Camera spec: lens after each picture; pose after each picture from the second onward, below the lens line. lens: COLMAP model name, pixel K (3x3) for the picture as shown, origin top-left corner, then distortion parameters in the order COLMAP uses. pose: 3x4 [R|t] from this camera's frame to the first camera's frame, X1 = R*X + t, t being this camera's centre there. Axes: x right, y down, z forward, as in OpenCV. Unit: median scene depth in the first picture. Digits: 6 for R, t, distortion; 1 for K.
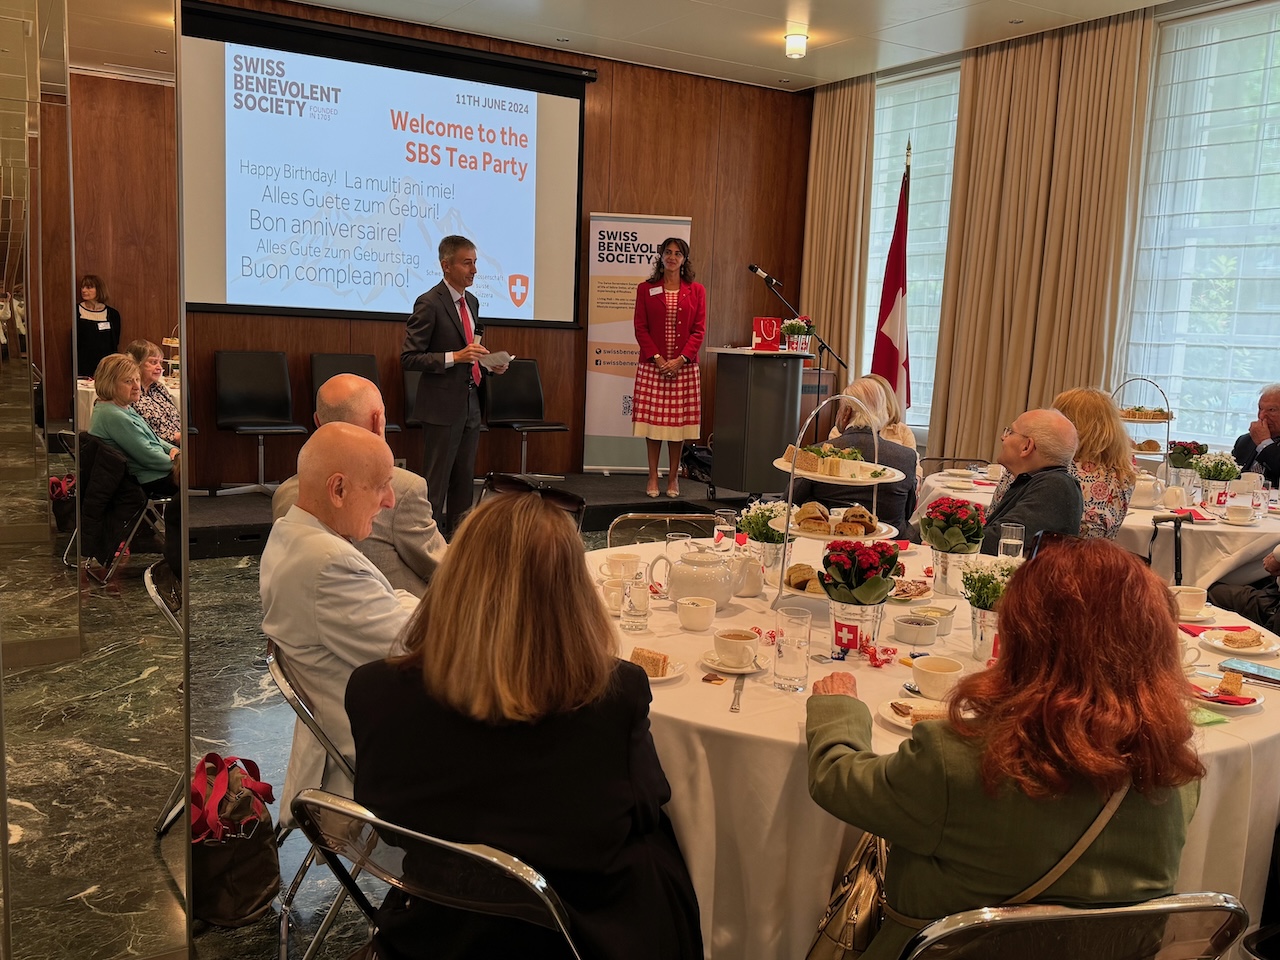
lens RADIAL K [[1117.3, 0, 652.7], [0, 1117.3, 504.7], [0, 0, 1]] dist [0.111040, -0.179554]
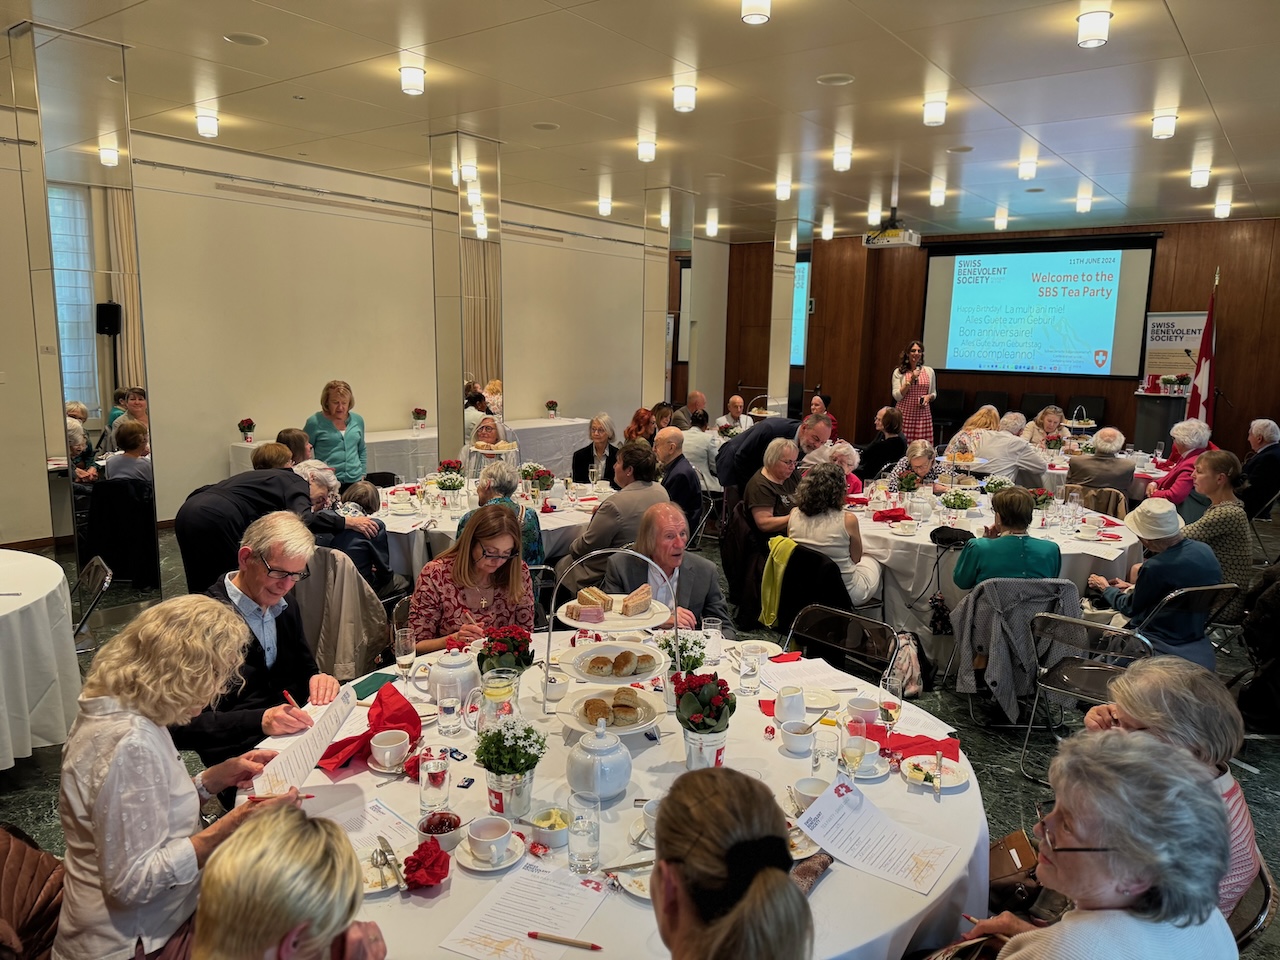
lens RADIAL K [[887.6, 0, 646.2], [0, 887.6, 484.9], [0, 0, 1]] dist [0.055648, -0.076436]
pose [[0.391357, 0.114388, -0.913102, 1.033908], [-0.147424, 0.987222, 0.060487, 0.032325], [0.908354, 0.110941, 0.403219, -0.241474]]
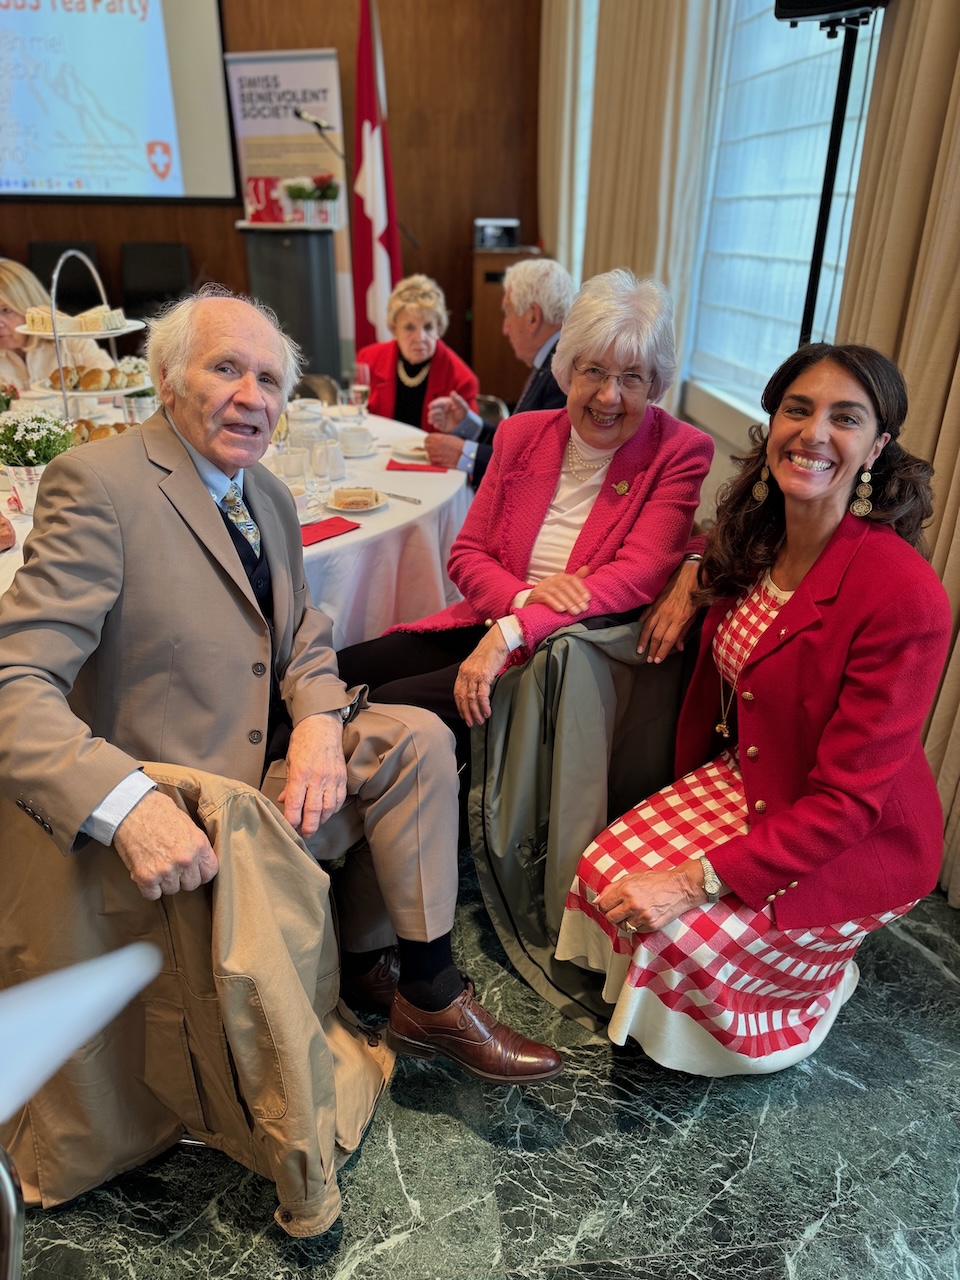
lens RADIAL K [[887.6, 0, 488.6], [0, 887.6, 637.9], [0, 0, 1]] dist [0.055648, -0.076436]
pose [[0.911810, 0.148552, -0.382799, 0.504695], [-0.036435, 0.957857, 0.284926, -0.042501], [0.408993, -0.245851, 0.878796, 0.423981]]
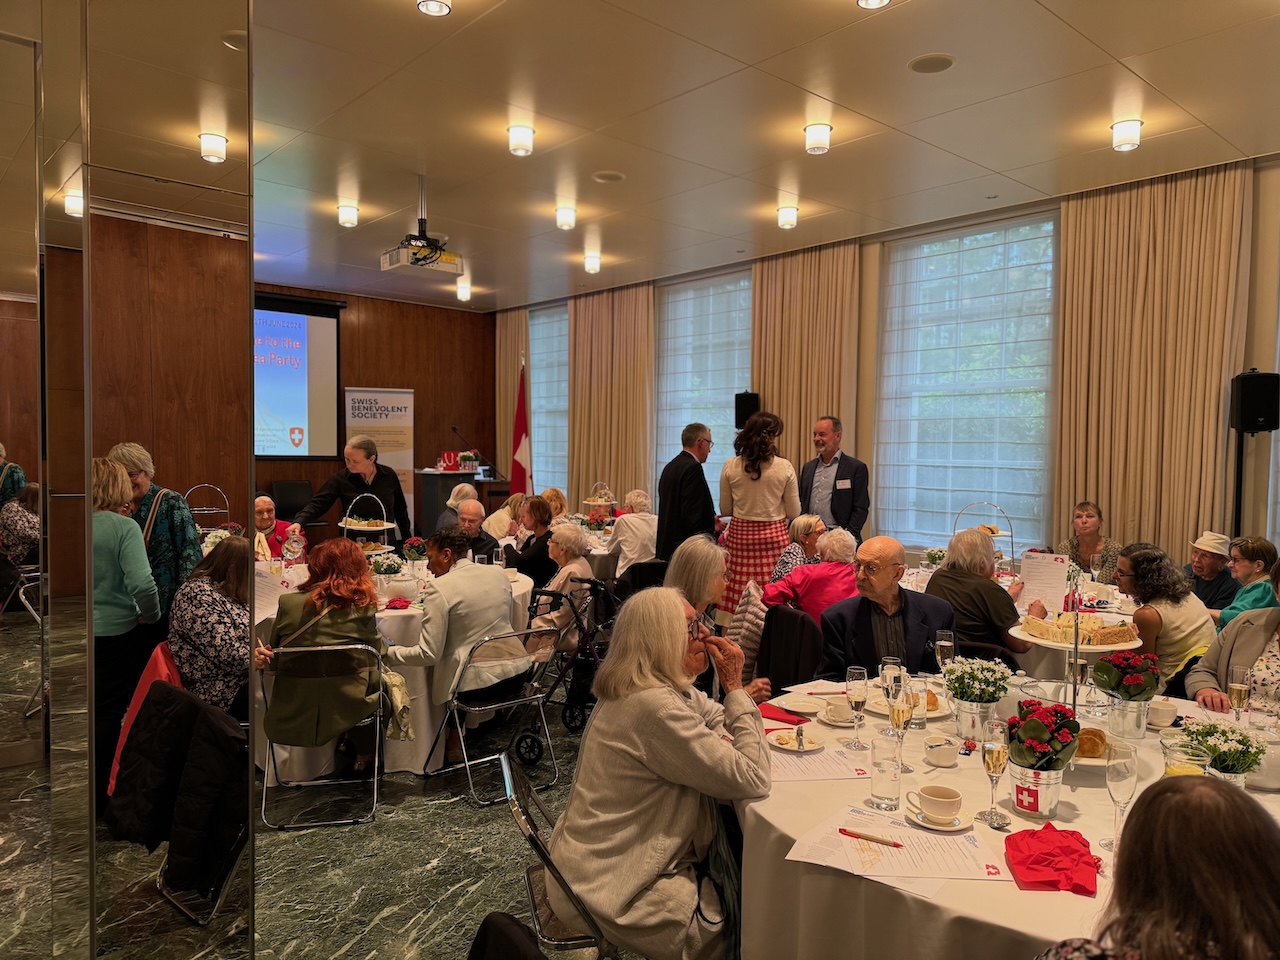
lens RADIAL K [[887.6, 0, 663.4], [0, 887.6, 499.3], [0, 0, 1]] dist [0.055648, -0.076436]
pose [[0.981138, -0.037039, 0.189729, 0.156374], [0.055701, 0.994013, -0.093995, 0.043834], [-0.185112, 0.102791, 0.977327, -0.329779]]
